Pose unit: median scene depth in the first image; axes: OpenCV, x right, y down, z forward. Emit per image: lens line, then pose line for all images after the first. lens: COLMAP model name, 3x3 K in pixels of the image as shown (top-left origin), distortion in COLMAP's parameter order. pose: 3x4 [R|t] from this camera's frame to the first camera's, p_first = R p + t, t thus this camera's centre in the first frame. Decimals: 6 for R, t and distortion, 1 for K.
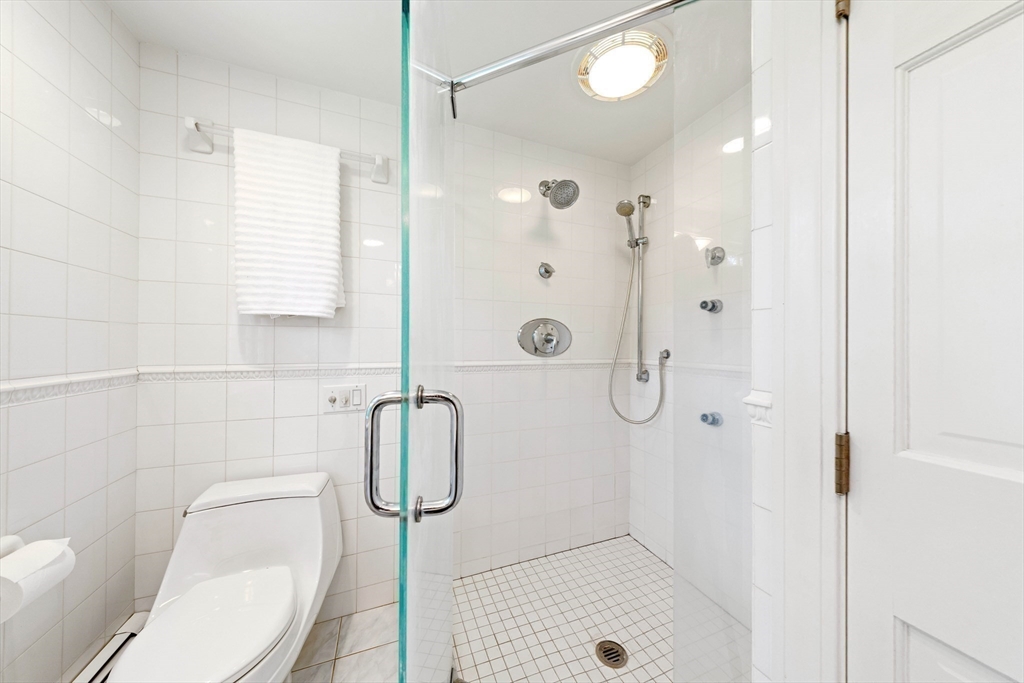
lens RADIAL K [[333.1, 0, 512.0], [0, 333.1, 341.5], [0, 0, 1]] dist [0.006330, -0.000041]
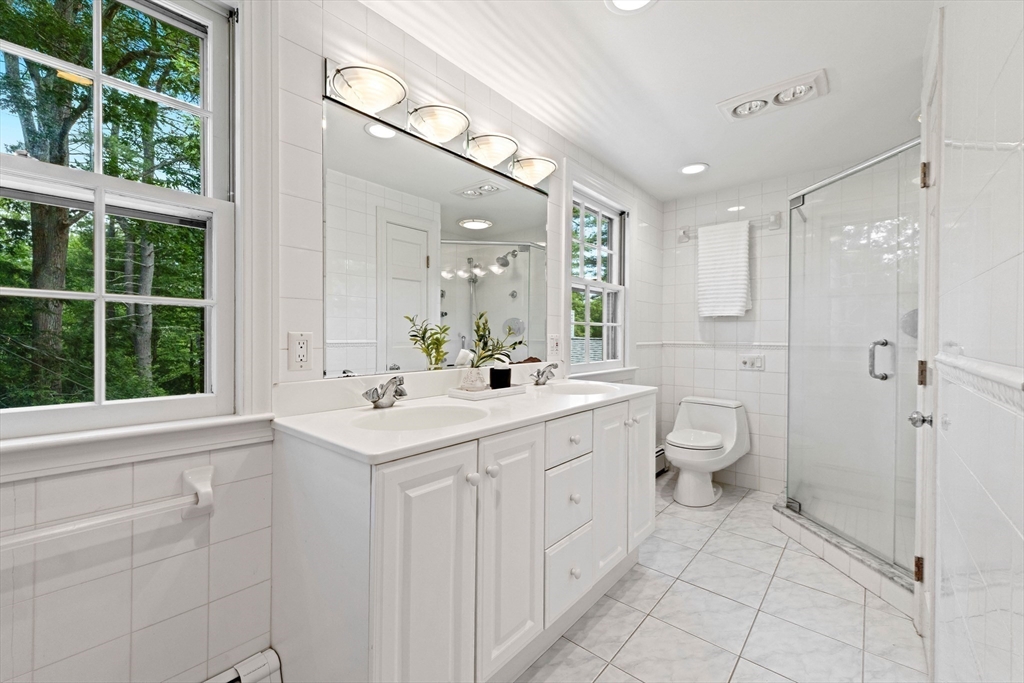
lens RADIAL K [[414.7, 0, 512.0], [0, 414.7, 341.5], [0, 0, 1]] dist [0.001078, 0.000013]
pose [[0.484465, 0.010917, -0.874742, 0.815325], [0.004879, 0.999873, 0.015181, 0.026906], [0.874797, -0.011623, 0.484350, -1.180079]]
